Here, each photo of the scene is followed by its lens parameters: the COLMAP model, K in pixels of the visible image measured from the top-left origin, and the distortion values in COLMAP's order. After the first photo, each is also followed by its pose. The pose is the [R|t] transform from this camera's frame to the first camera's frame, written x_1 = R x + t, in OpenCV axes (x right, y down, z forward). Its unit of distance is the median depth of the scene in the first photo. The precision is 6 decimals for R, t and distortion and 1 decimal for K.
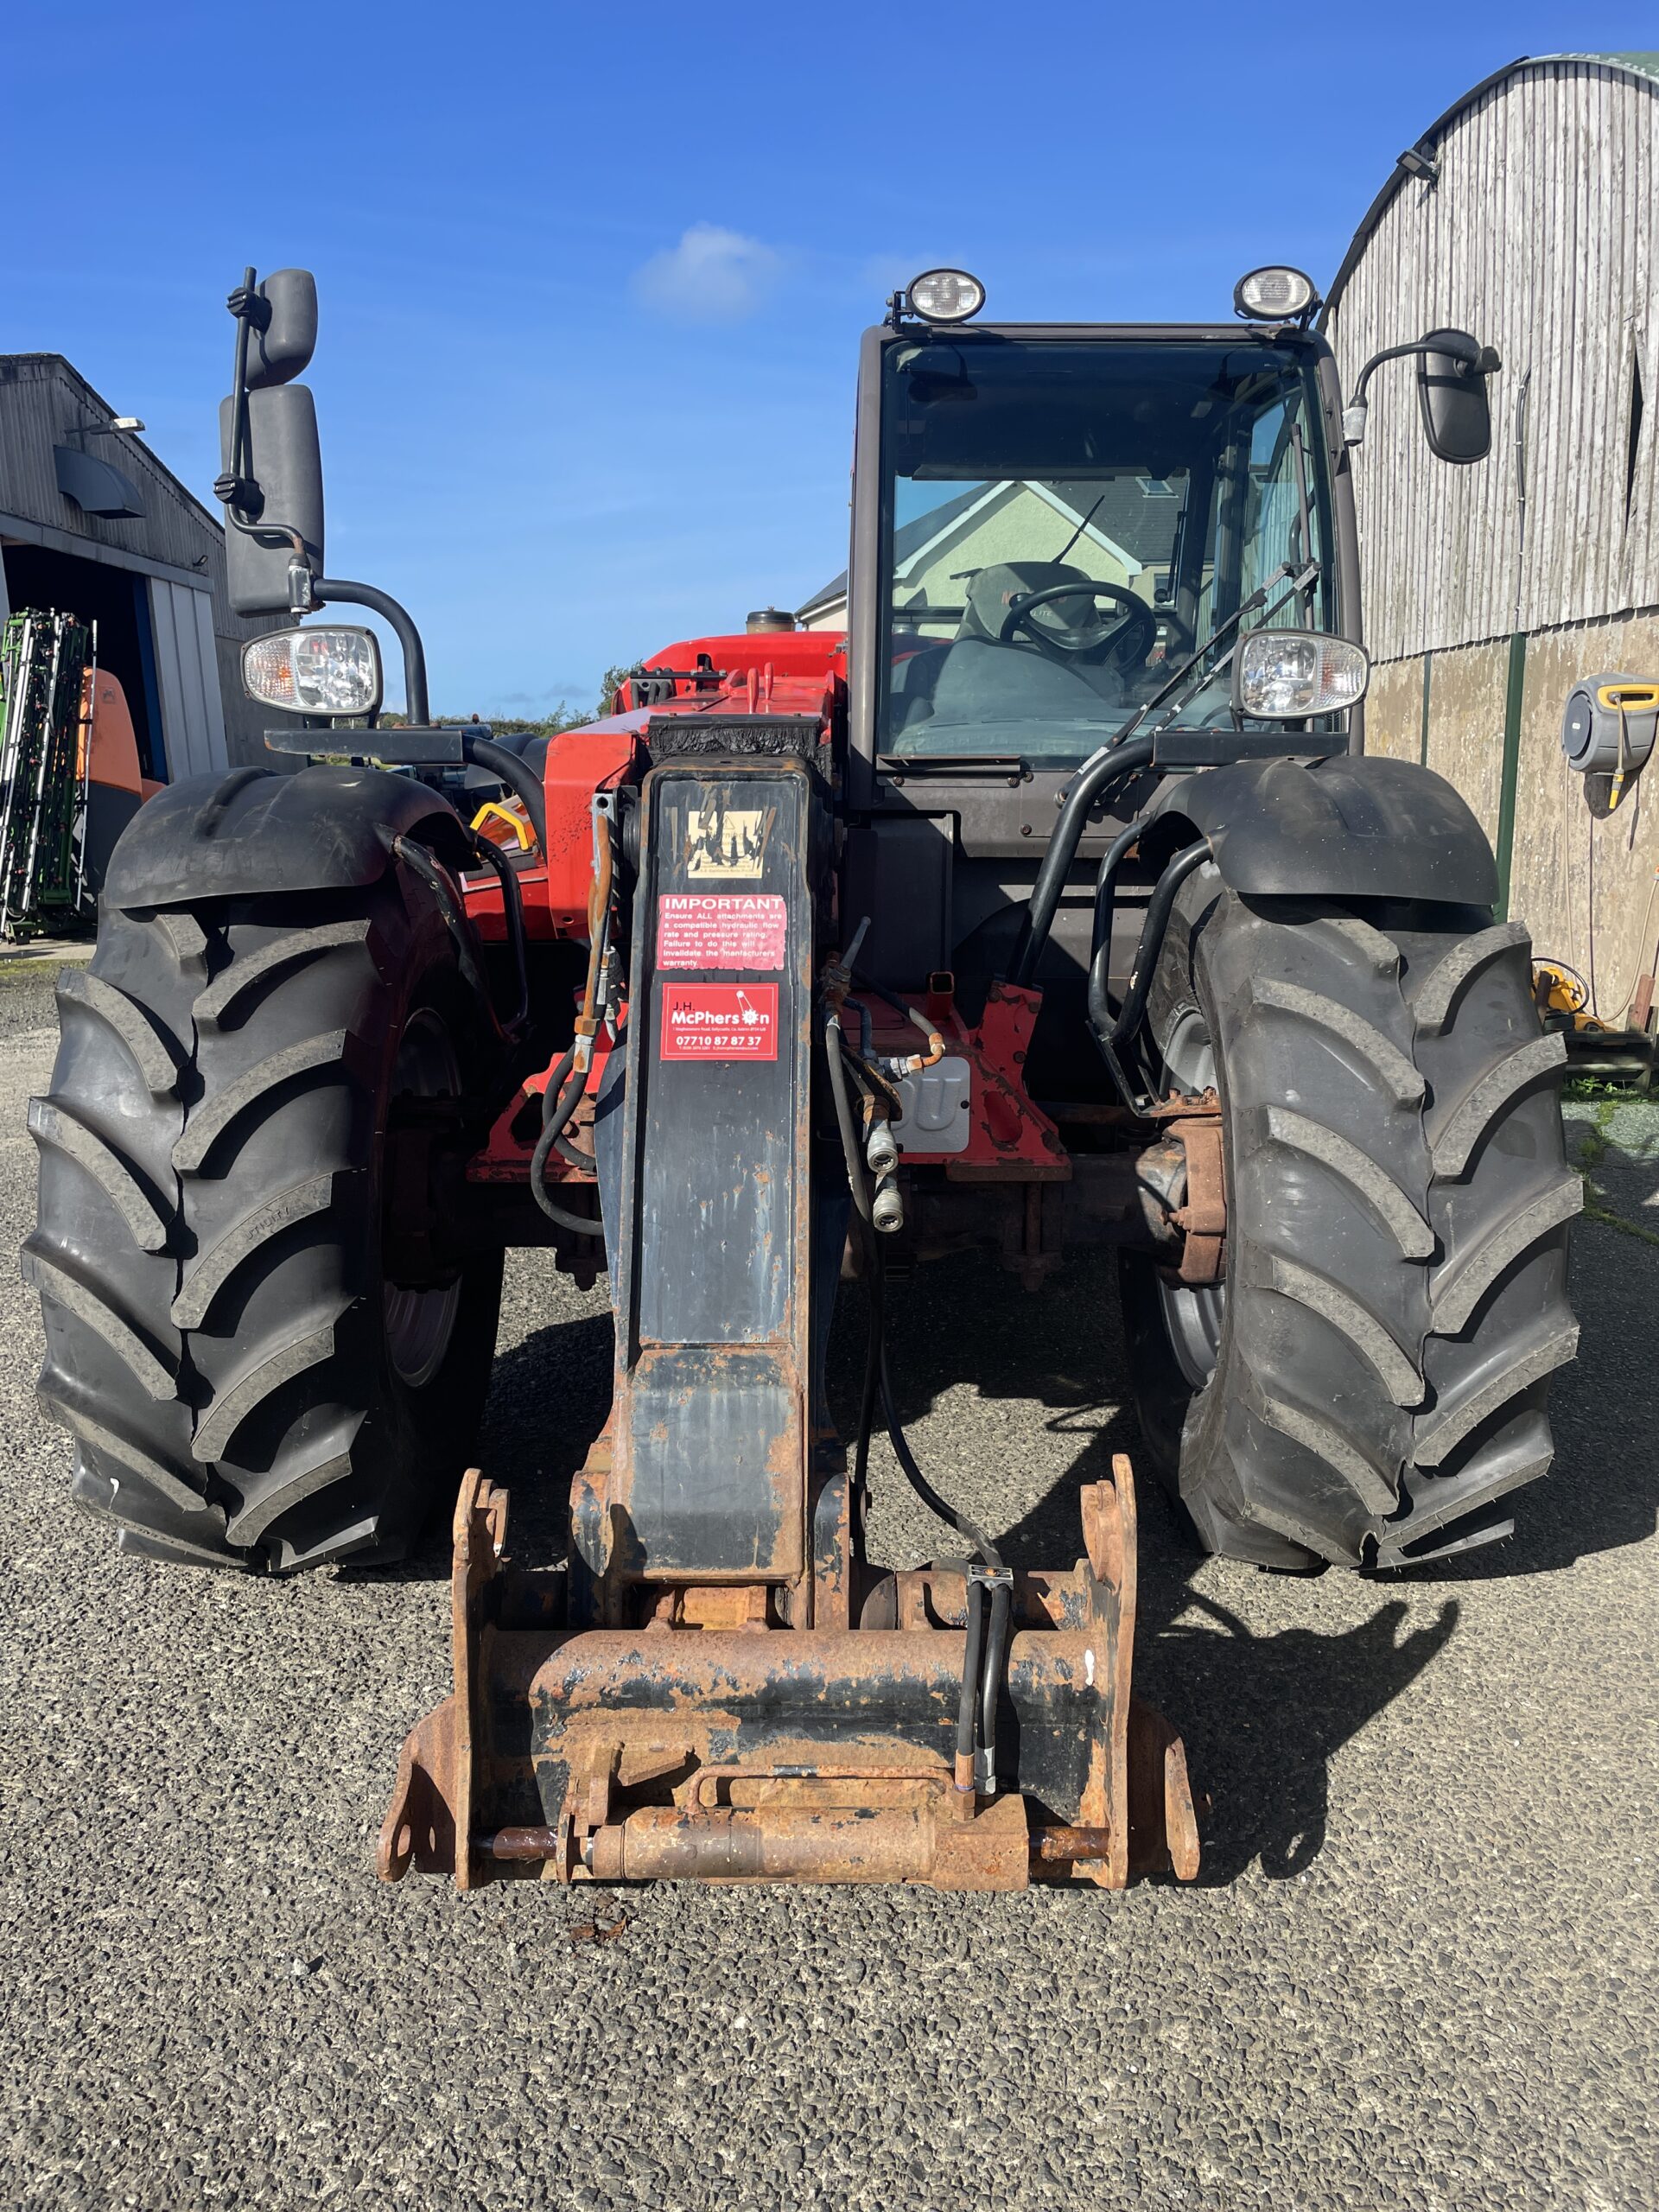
lens RADIAL K [[1669.3, 0, 827.3], [0, 1669.3, 1102.3], [0, 0, 1]] dist [0.084871, -0.104955]
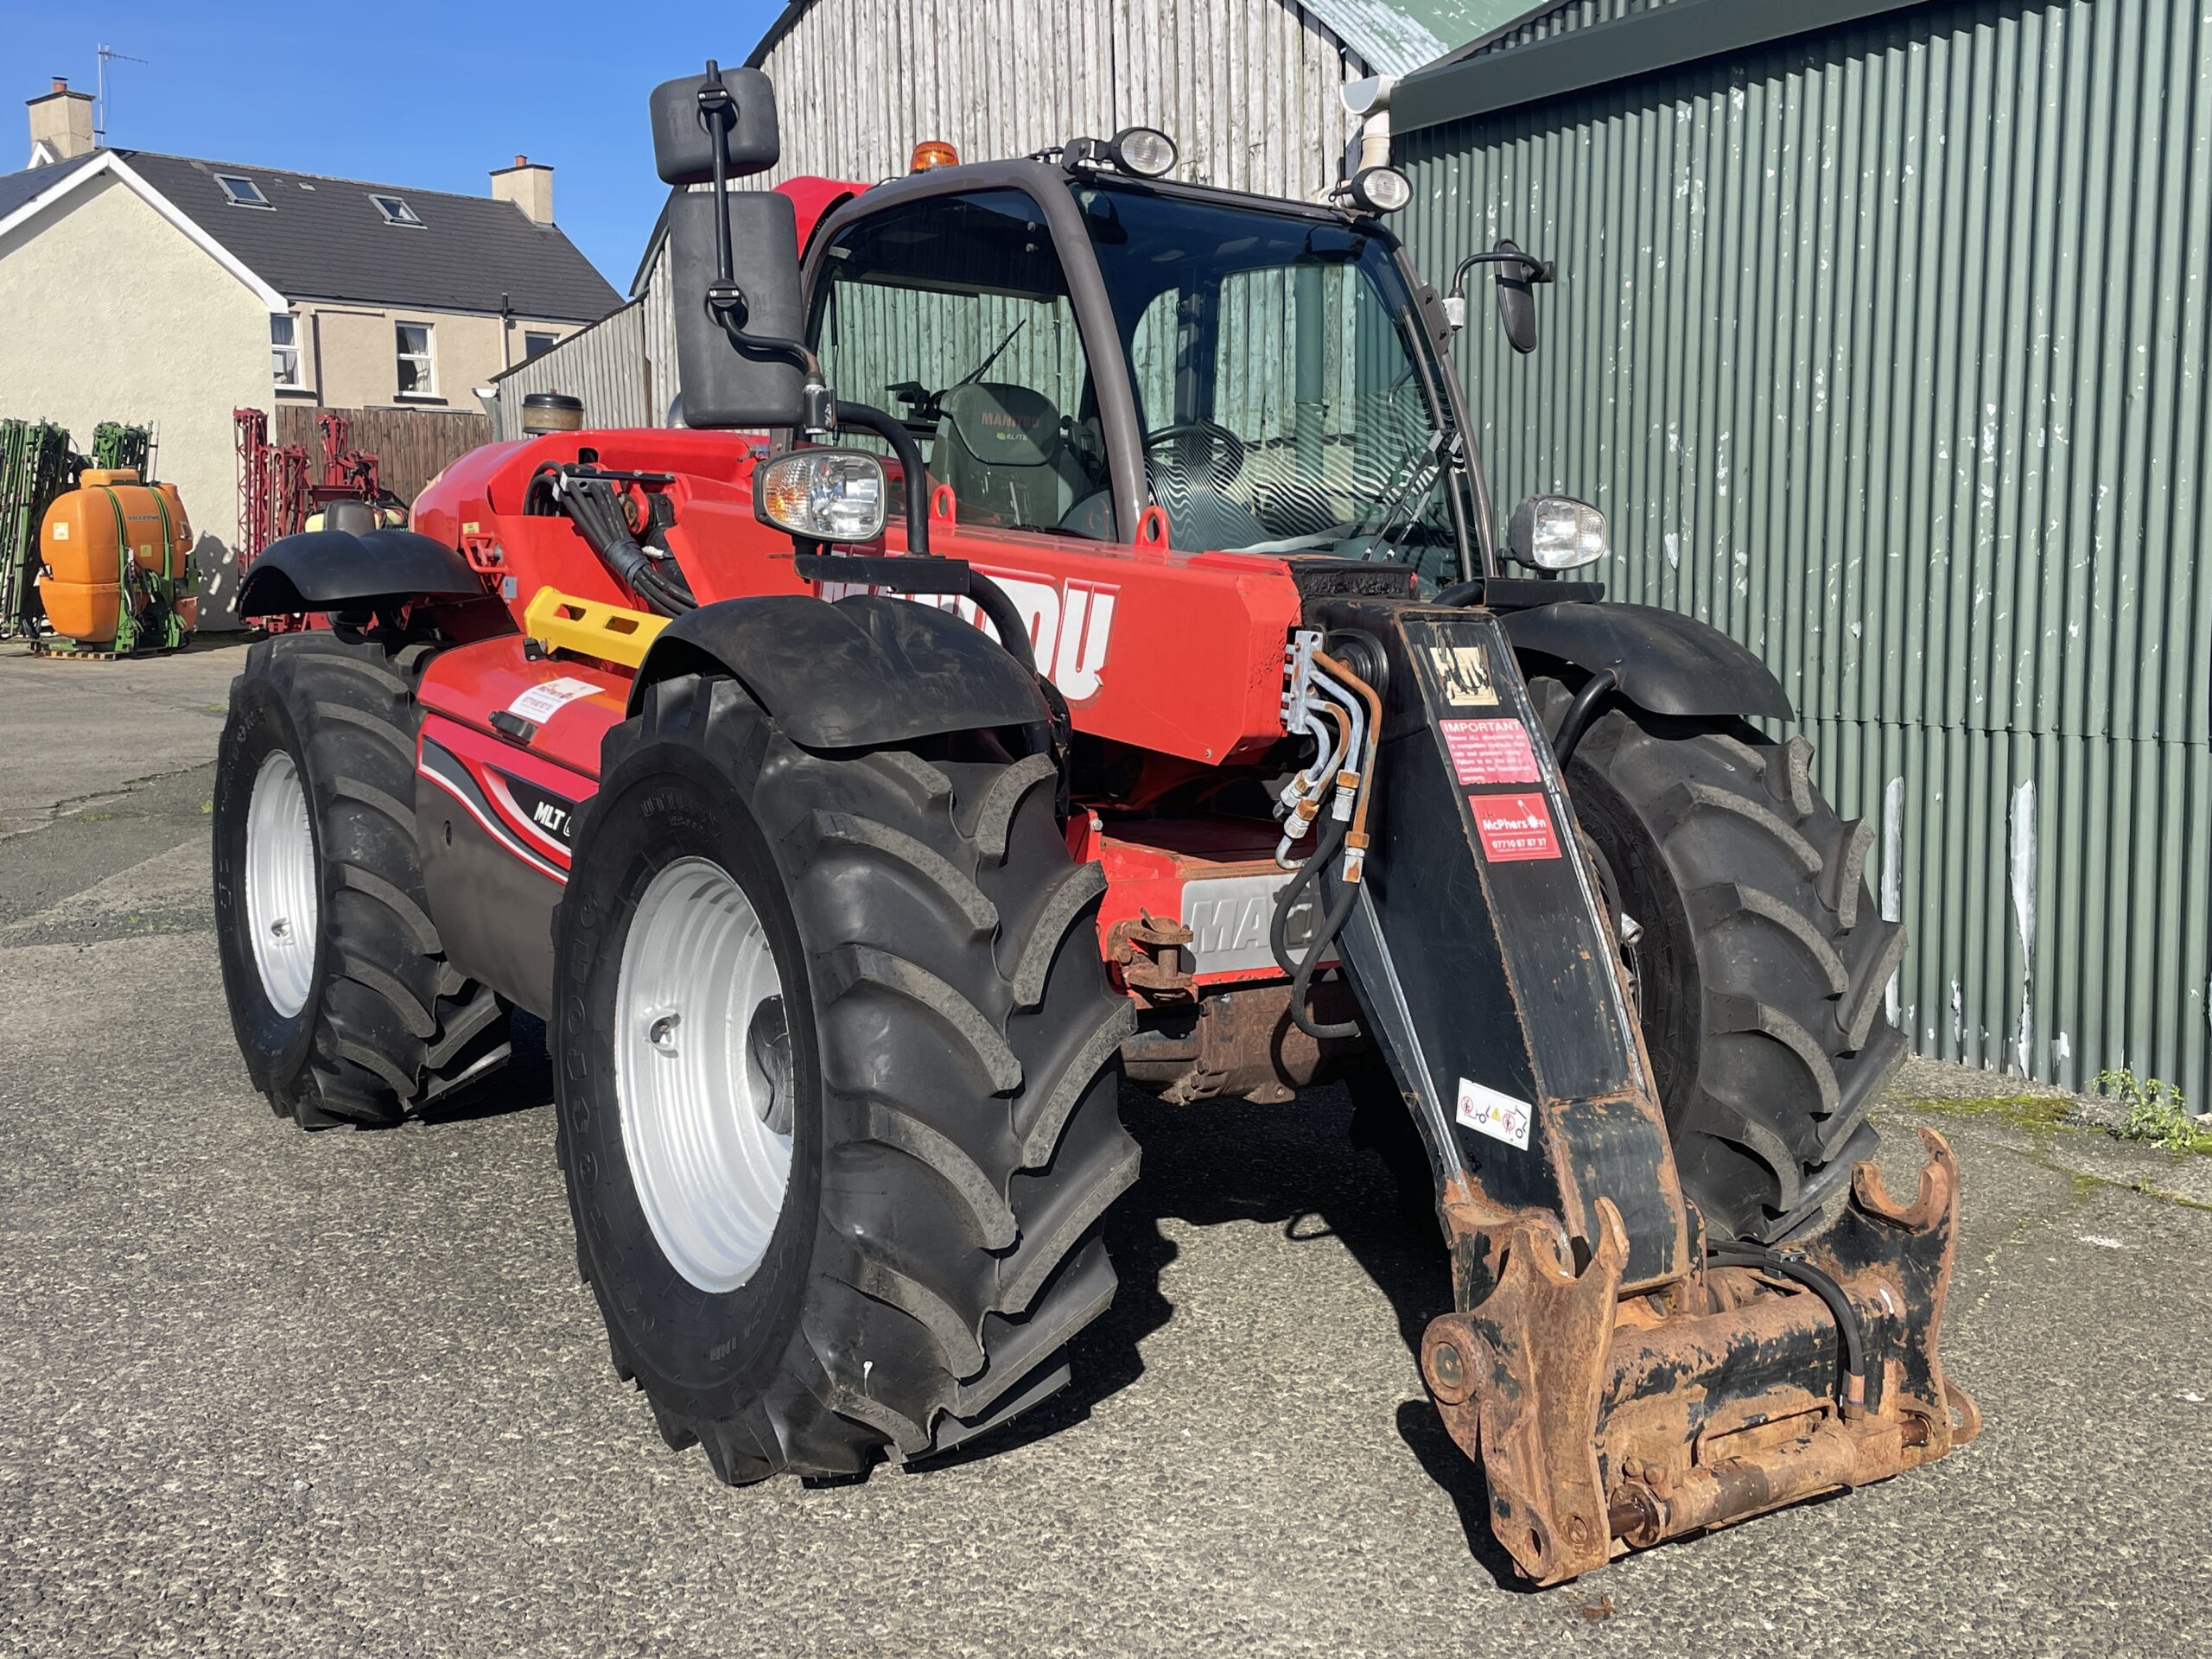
lens RADIAL K [[2179.8, 0, 1096.0], [0, 2179.8, 815.4], [0, 0, 1]] dist [0.055228, 0.000000]
pose [[0.828219, -0.037201, 0.559169, -0.321446], [0.083047, 0.994925, -0.056815, 0.001592], [-0.554218, 0.093492, 0.827105, -0.026959]]
